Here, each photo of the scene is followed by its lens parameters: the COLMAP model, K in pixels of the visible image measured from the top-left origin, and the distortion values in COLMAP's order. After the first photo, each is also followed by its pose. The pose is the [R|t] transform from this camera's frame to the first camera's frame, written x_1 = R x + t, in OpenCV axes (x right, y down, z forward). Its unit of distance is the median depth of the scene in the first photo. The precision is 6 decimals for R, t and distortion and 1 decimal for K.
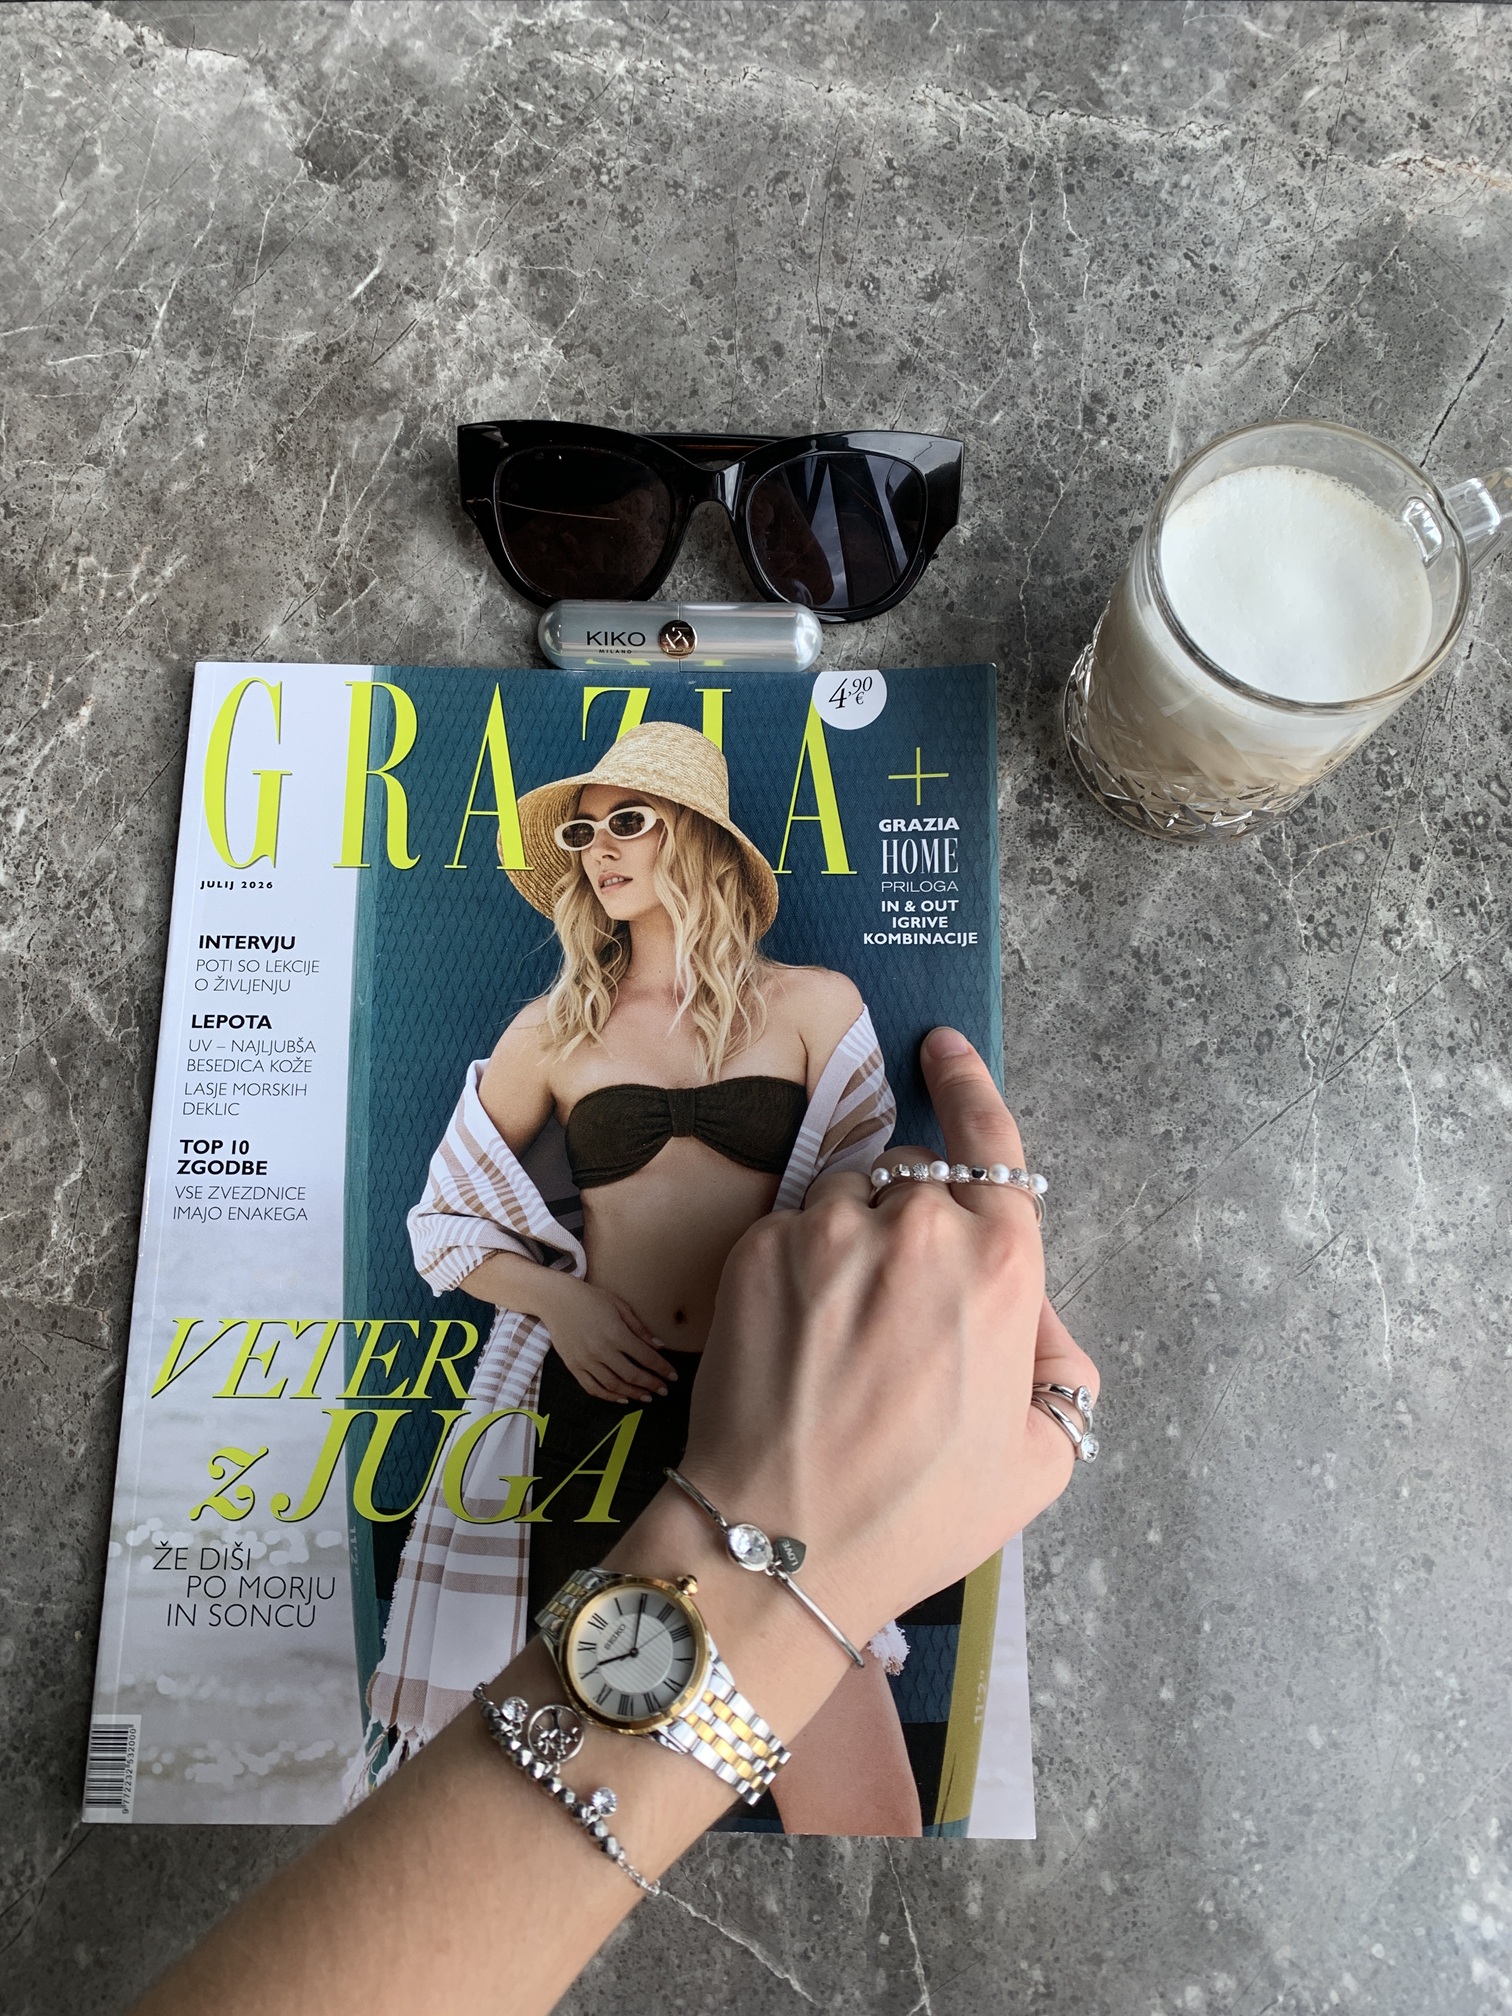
lens RADIAL K [[1510.1, 0, 680.0], [0, 1510.1, 798.7], [0, 0, 1]] dist [0.032872, -0.000325]
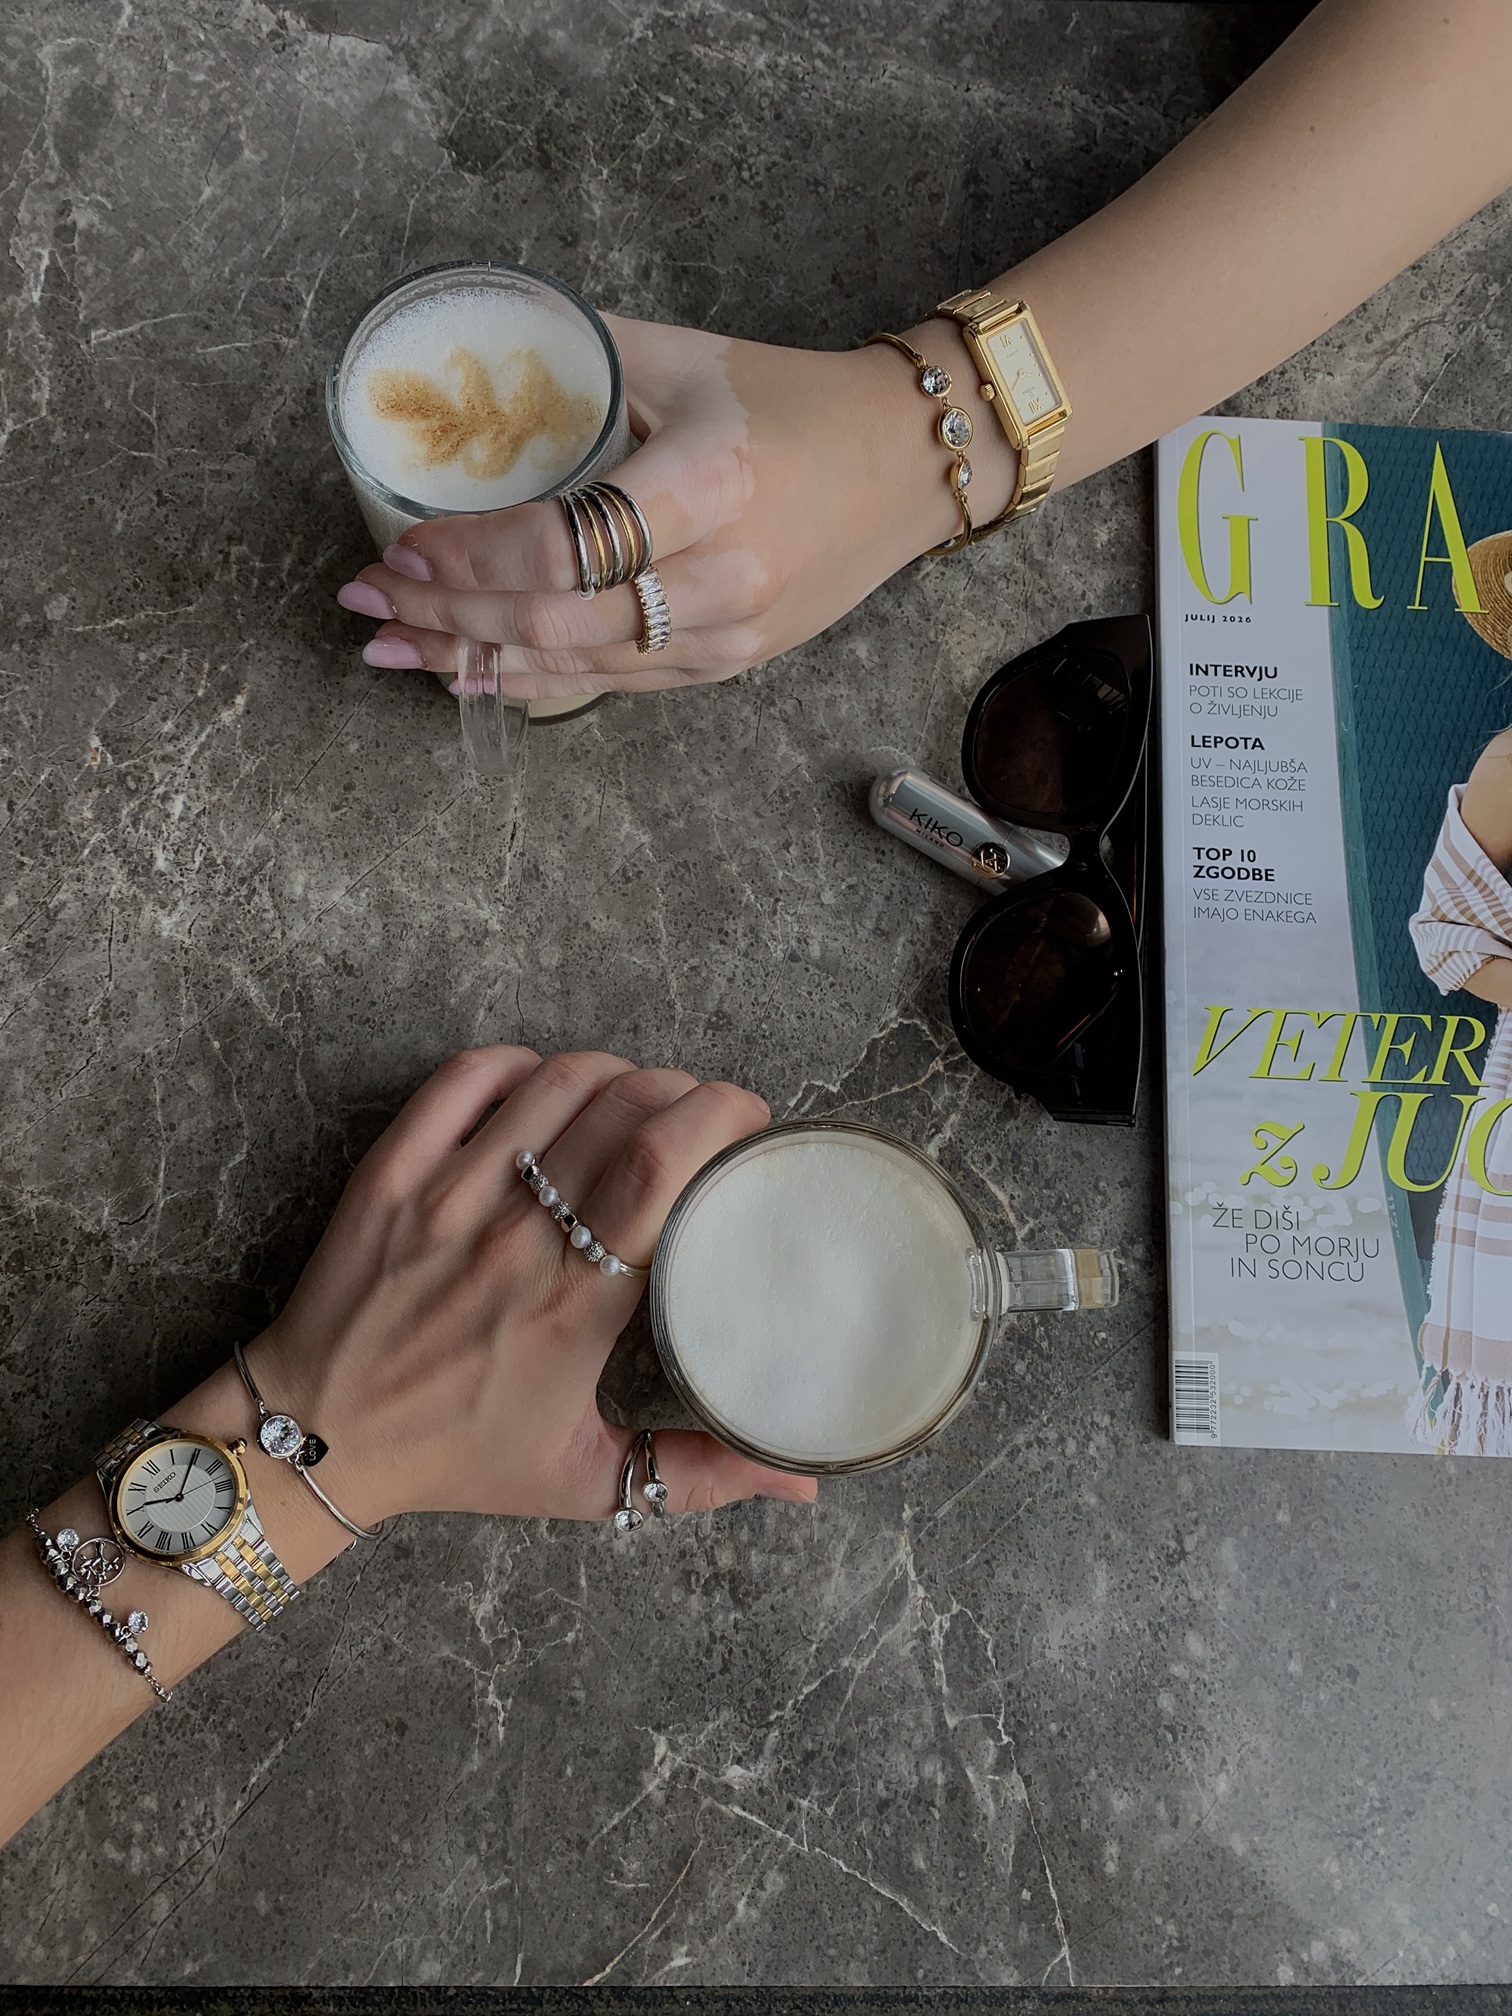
lens RADIAL K [[1510.7, 0, 710.8], [0, 1510.7, 878.5], [0, 0, 1]] dist [0.028671, -0.000565]
pose [[0.999826, 0.010776, 0.015239, -0.095247], [-0.011167, 0.999604, 0.025840, 0.030986], [-0.014954, -0.026005, 0.999550, -0.008014]]
